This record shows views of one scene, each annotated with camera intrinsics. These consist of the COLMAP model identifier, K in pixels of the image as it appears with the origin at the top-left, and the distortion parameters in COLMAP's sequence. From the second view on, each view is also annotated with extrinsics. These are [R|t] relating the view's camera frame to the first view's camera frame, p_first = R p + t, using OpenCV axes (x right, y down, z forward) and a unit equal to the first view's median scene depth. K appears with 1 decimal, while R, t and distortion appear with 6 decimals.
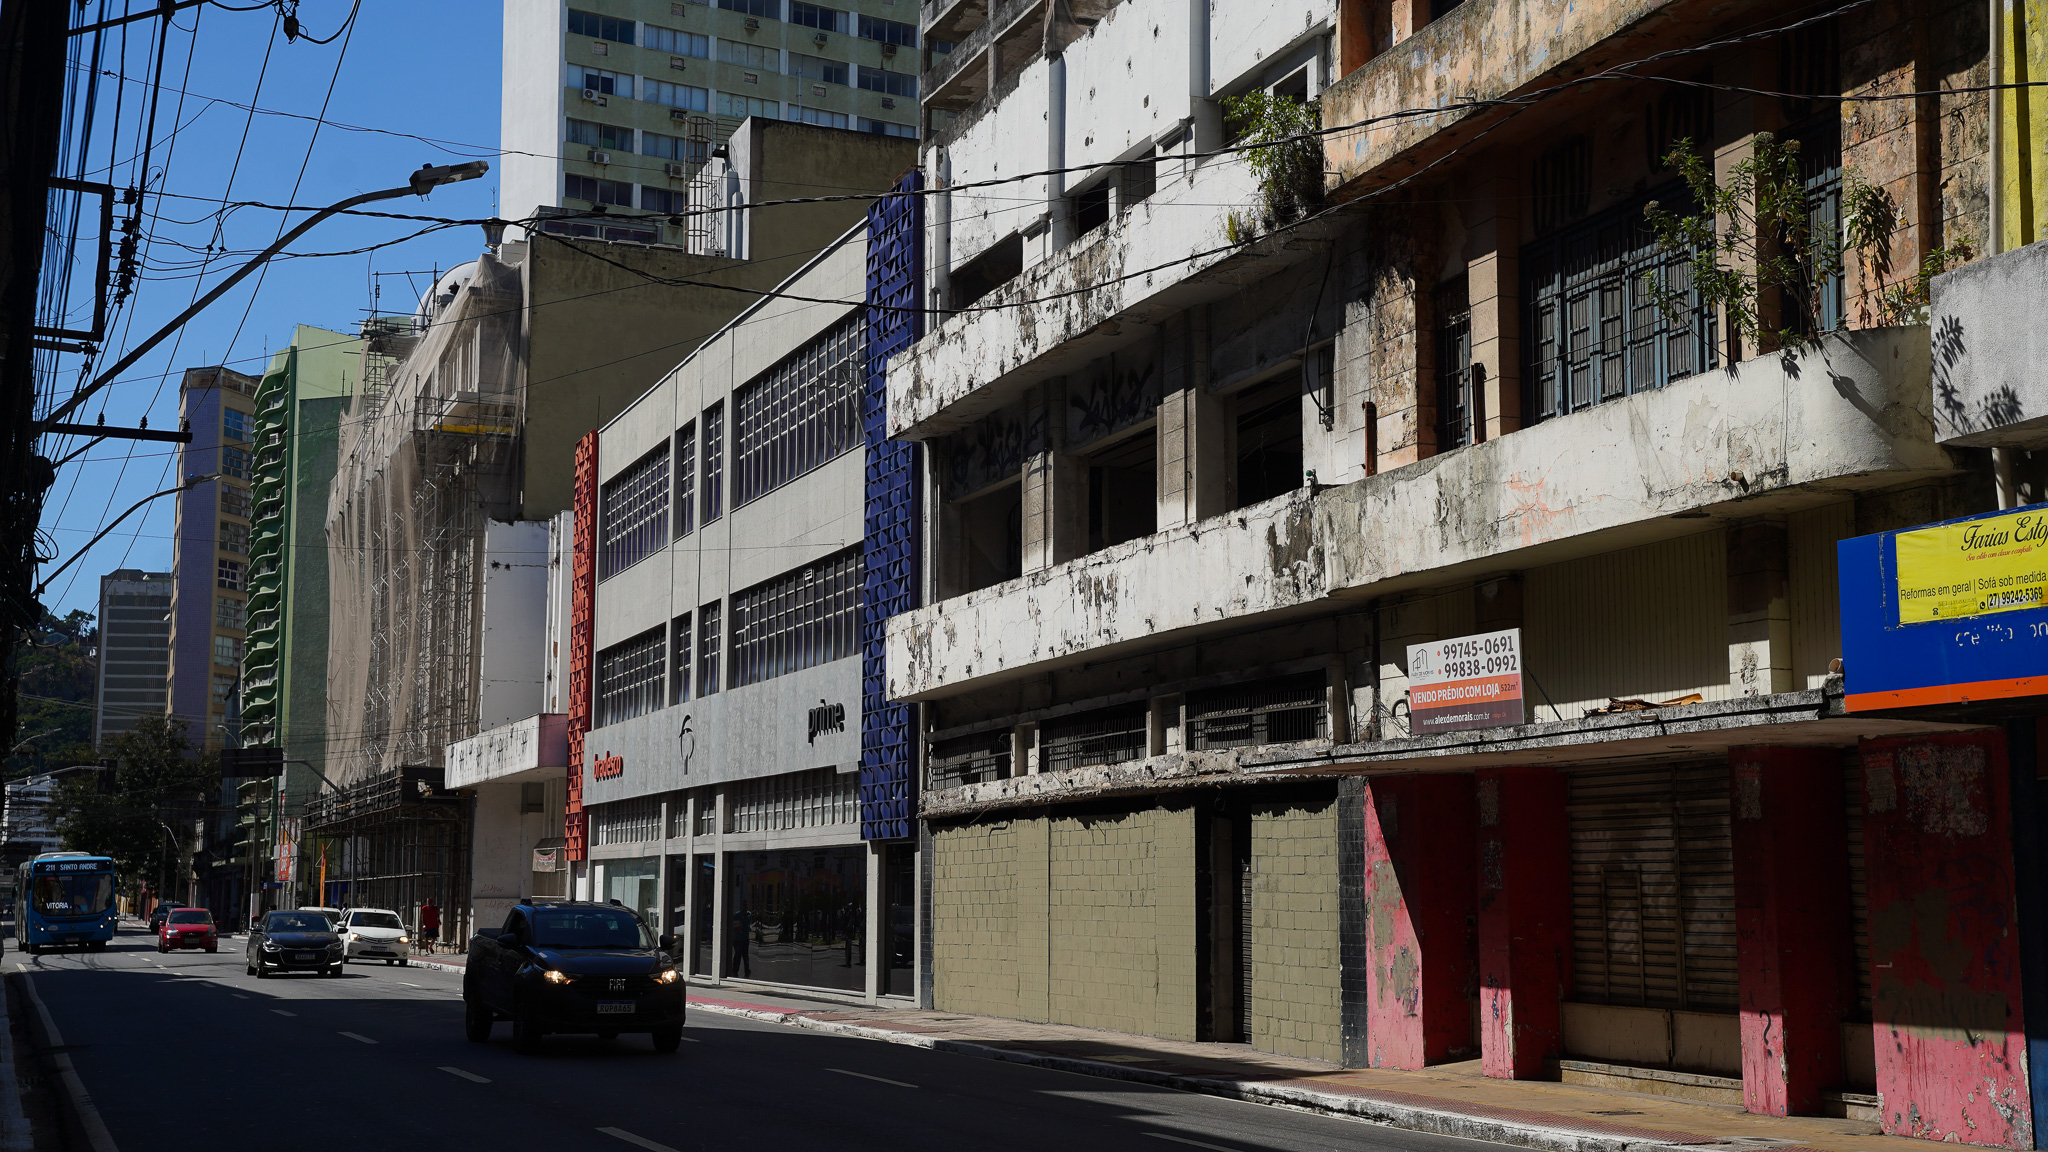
lens RADIAL K [[2535.6, 0, 1024.0], [0, 2535.6, 576.0], [0, 0, 1]] dist [0.149797, 0.058638]
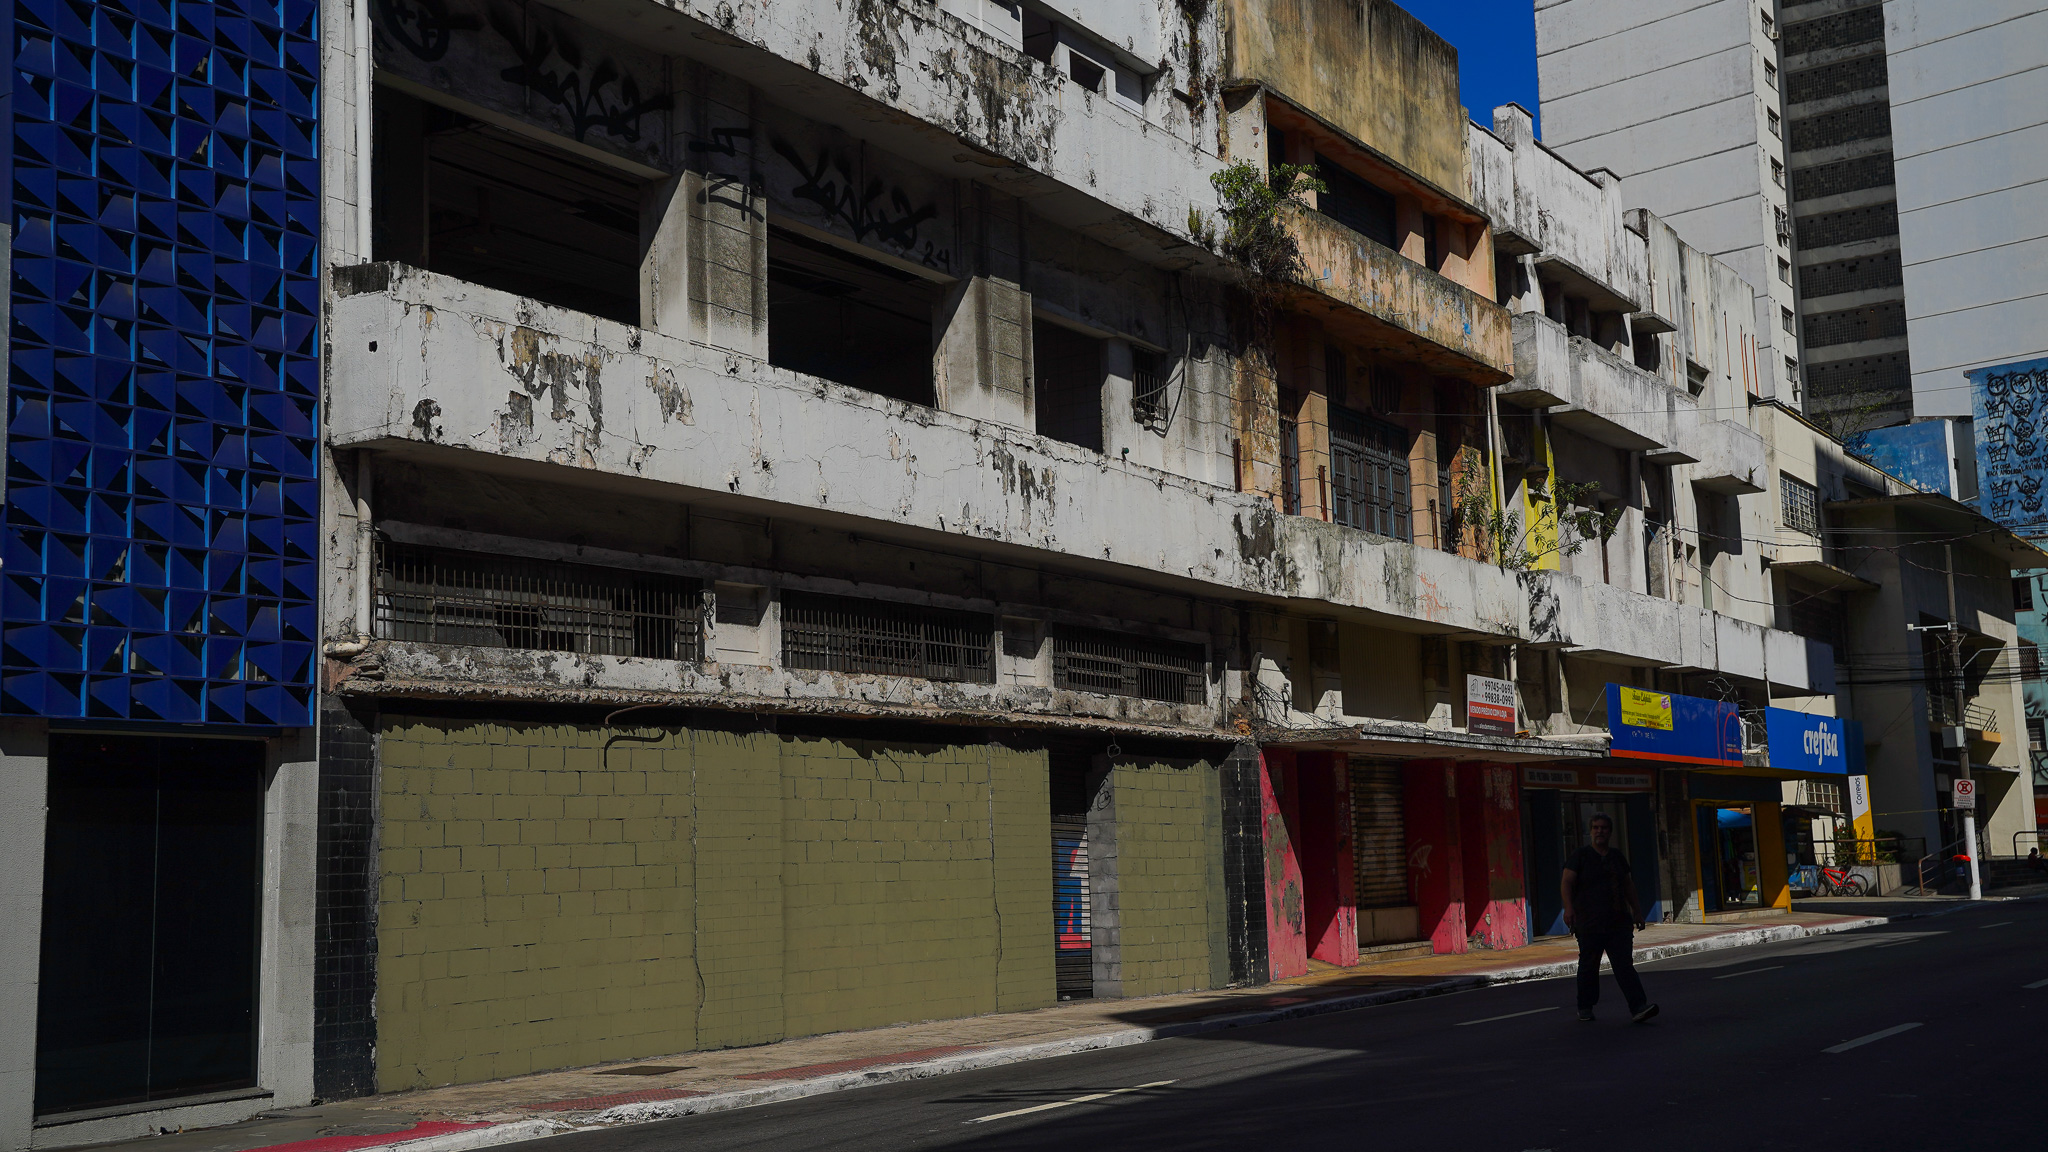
lens RADIAL K [[2260.2, 0, 1024.0], [0, 2260.2, 576.0], [0, 0, 1]] dist [0.001753, 0.344189]
pose [[-0.582633, 0.121567, 0.803592, -0.737686], [-0.072389, 0.977058, -0.200293, 0.243276], [-0.809505, -0.174869, -0.560466, 1.852221]]
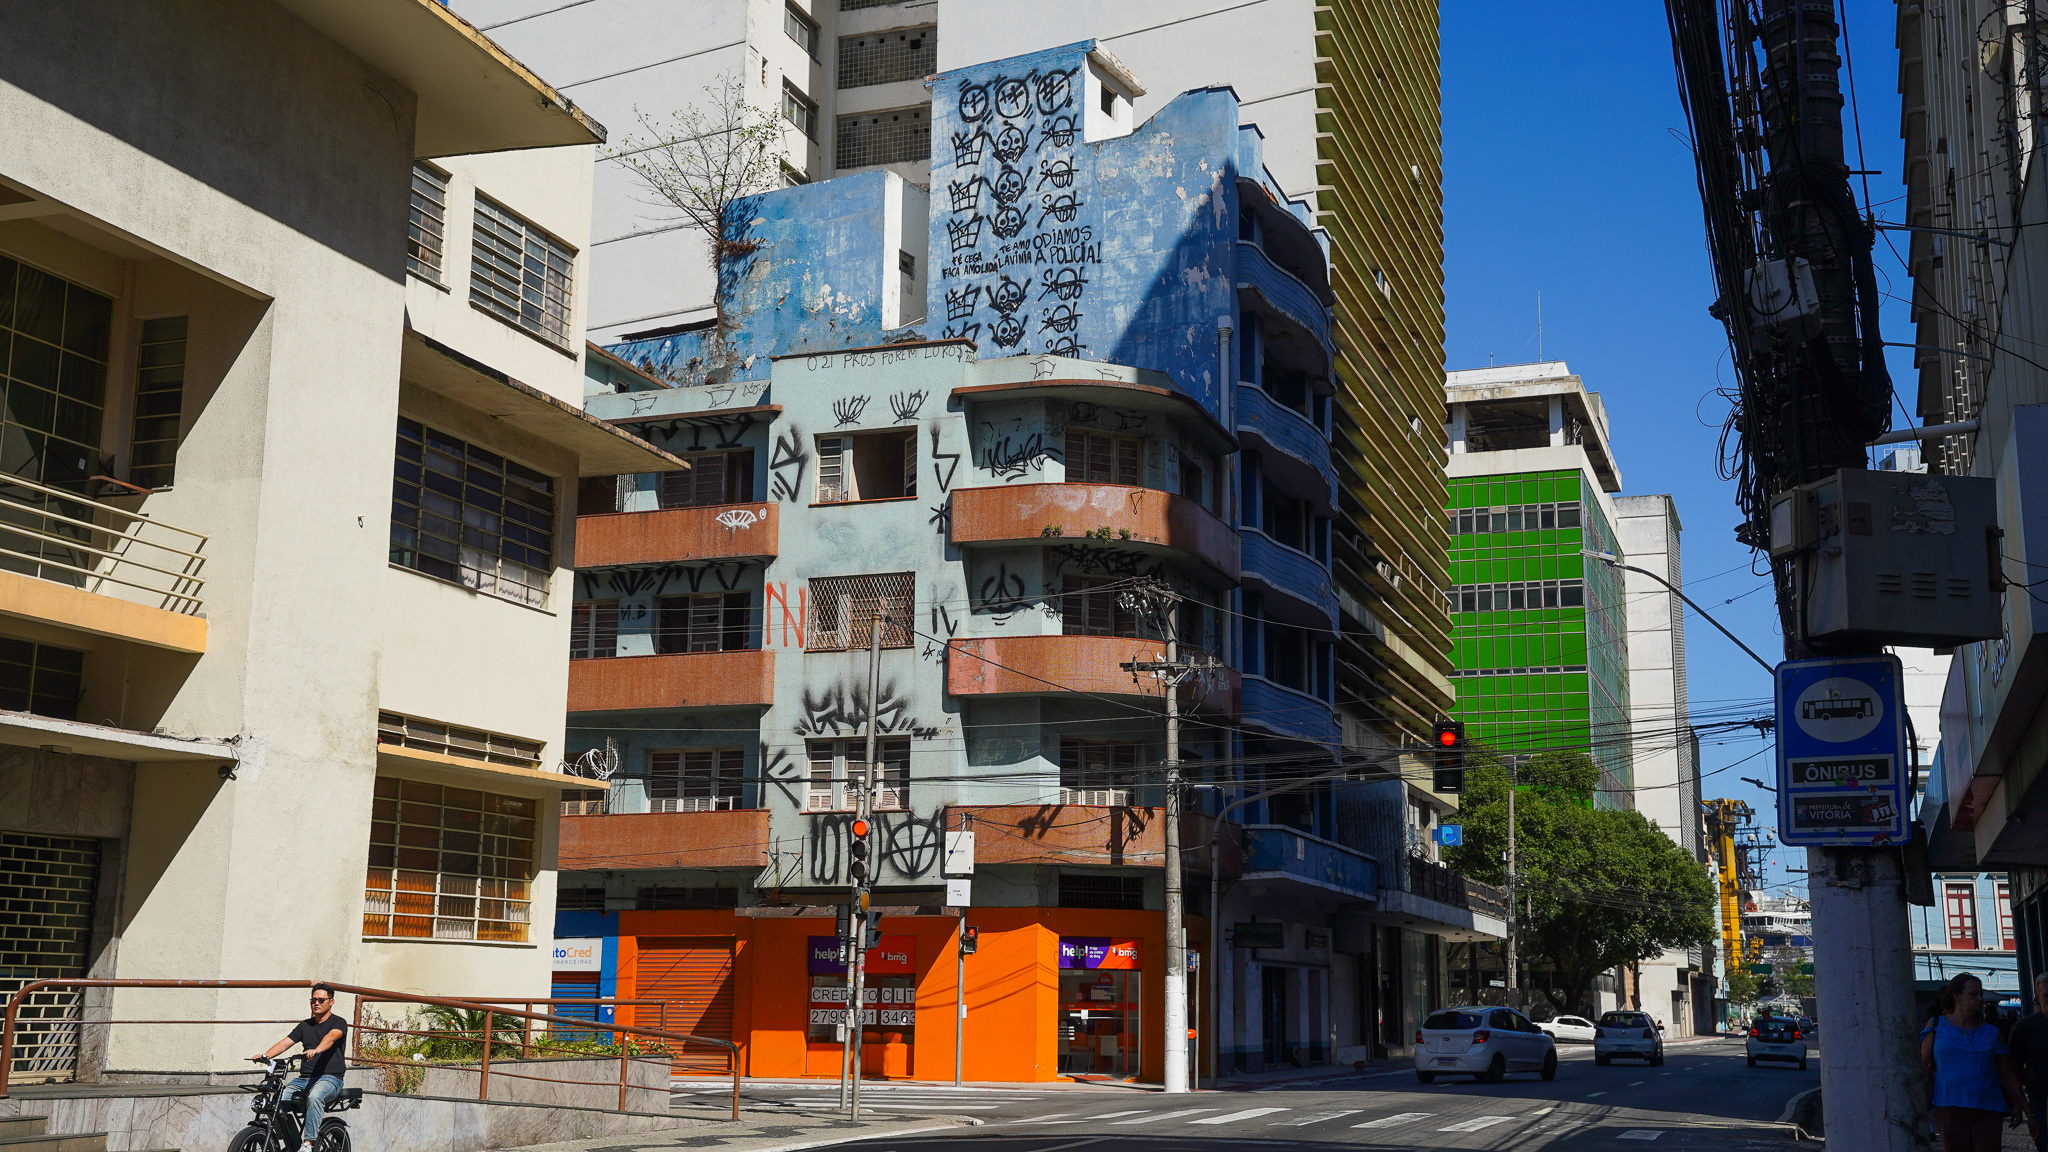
lens RADIAL K [[2232.9, 0, 1024.0], [0, 2232.9, 576.0], [0, 0, 1]] dist [0.005087, 0.000851]
pose [[-0.751734, 0.116180, 0.649152, 0.387387], [-0.094390, 0.955269, -0.280272, -0.130108], [-0.652677, -0.271963, -0.707141, -0.964045]]
